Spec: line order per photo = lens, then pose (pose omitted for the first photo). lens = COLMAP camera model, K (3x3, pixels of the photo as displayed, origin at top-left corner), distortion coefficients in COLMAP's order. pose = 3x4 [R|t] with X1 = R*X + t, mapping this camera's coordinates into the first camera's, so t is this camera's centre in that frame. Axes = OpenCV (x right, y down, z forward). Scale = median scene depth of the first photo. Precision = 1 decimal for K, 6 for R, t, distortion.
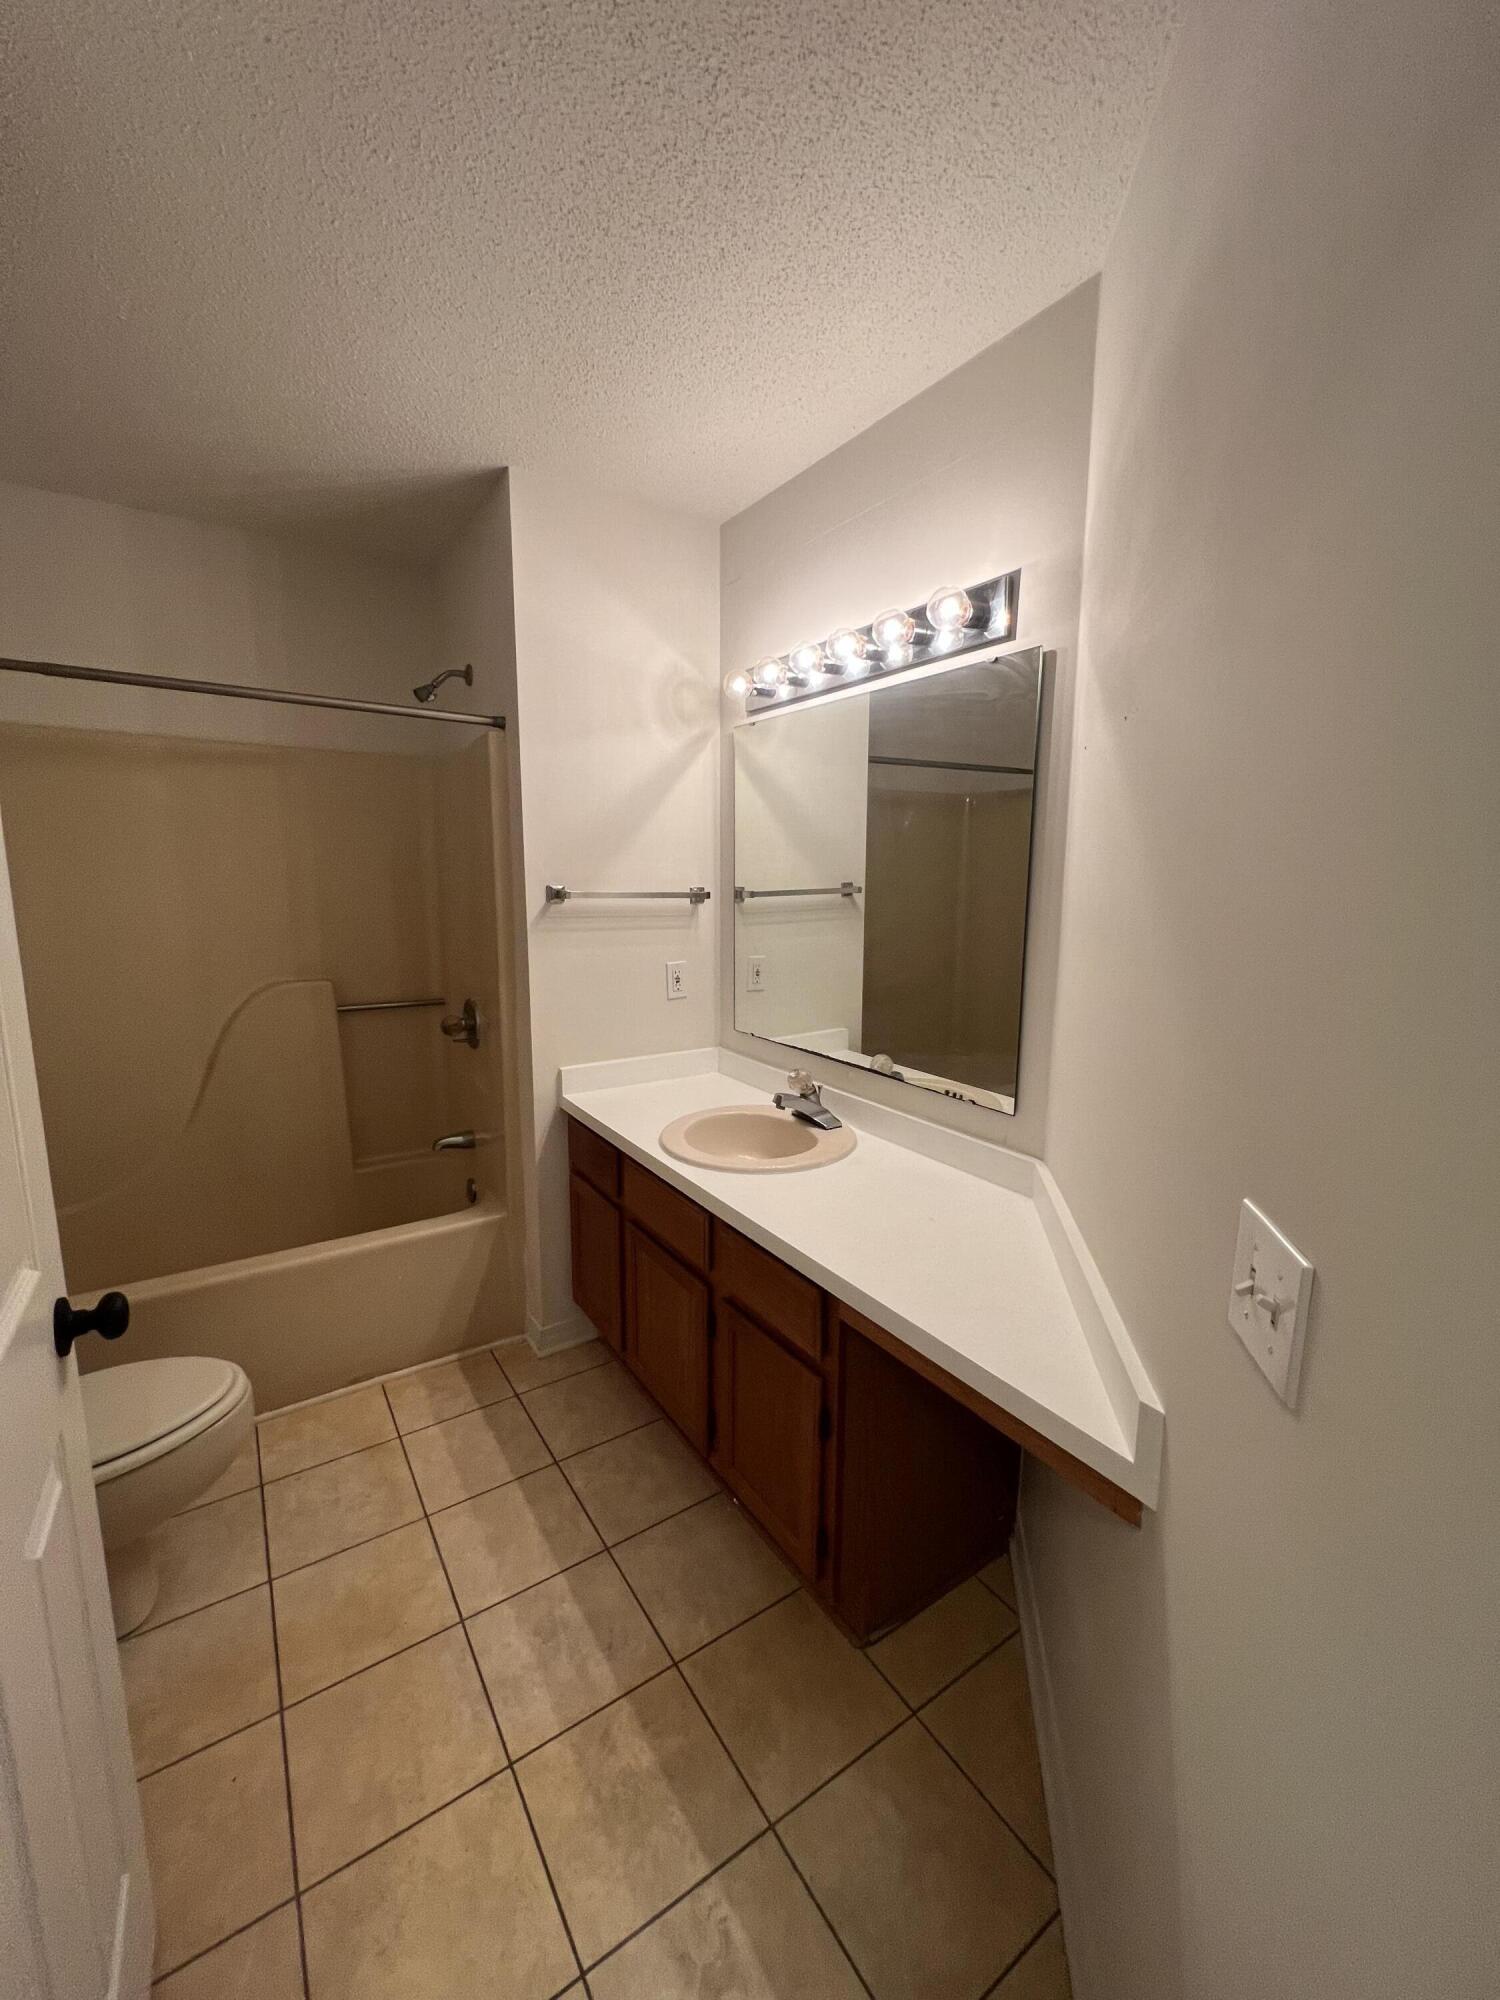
lens RADIAL K [[798.9, 0, 746.7], [0, 798.9, 1002.4], [0, 0, 1]] dist [-0.000994, 0.000187]
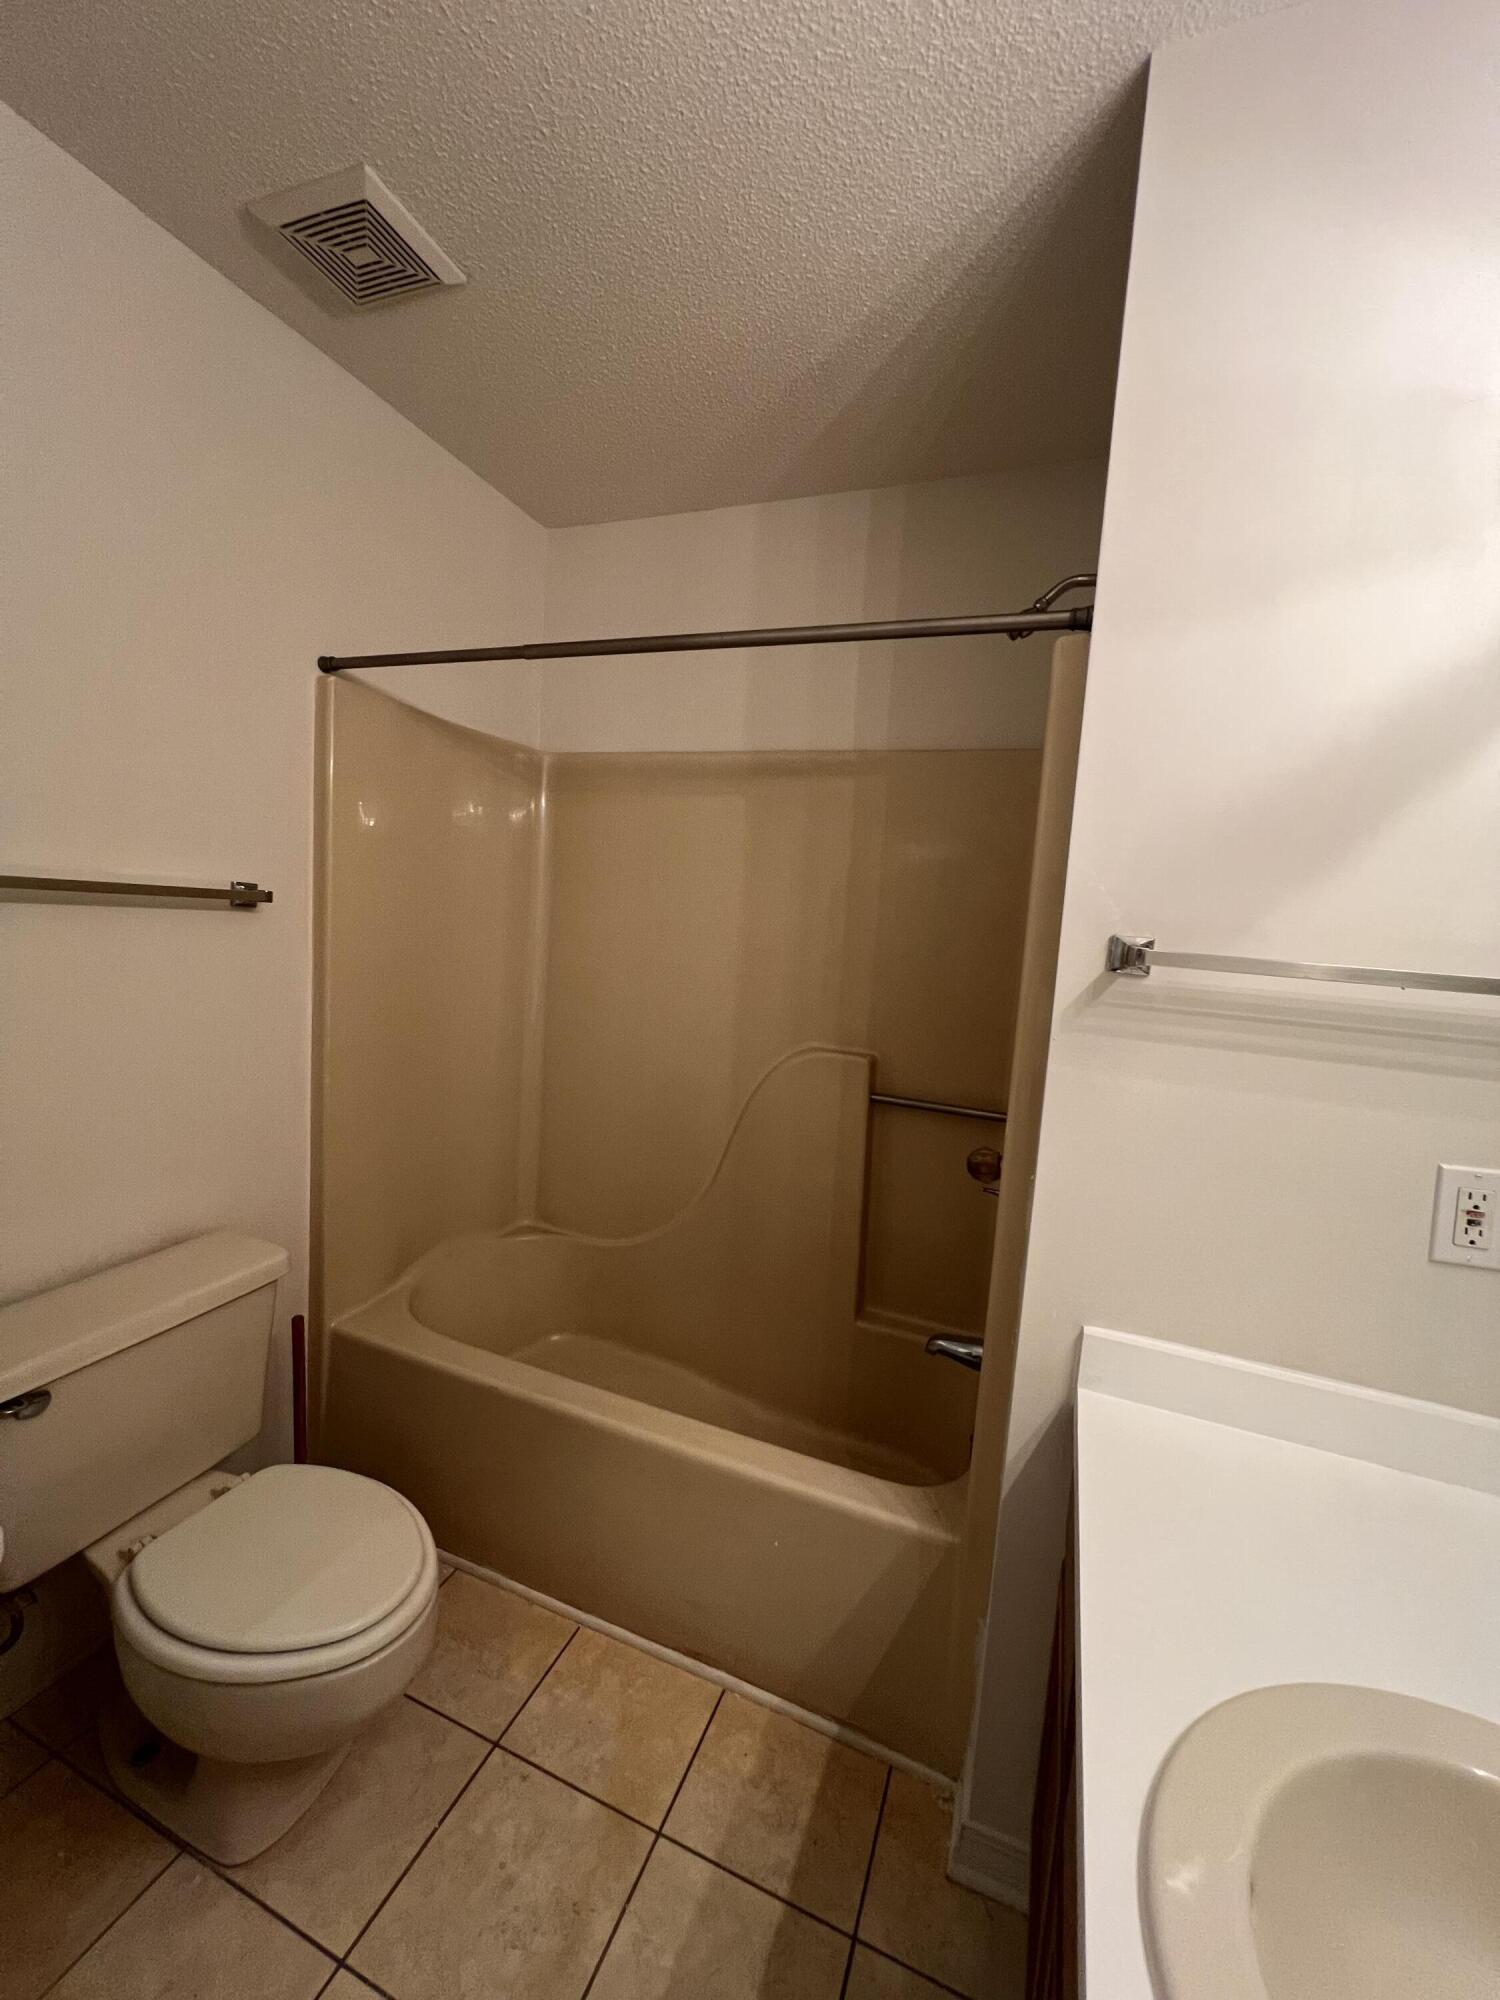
lens RADIAL K [[798.9, 0, 746.7], [0, 798.9, 1002.4], [0, 0, 1]] dist [-0.000994, 0.000187]
pose [[0.566355, 0.114188, -0.816213, 0.013210], [-0.195047, 0.980792, 0.001872, -0.066864], [0.800749, 0.158140, 0.577748, 0.559260]]
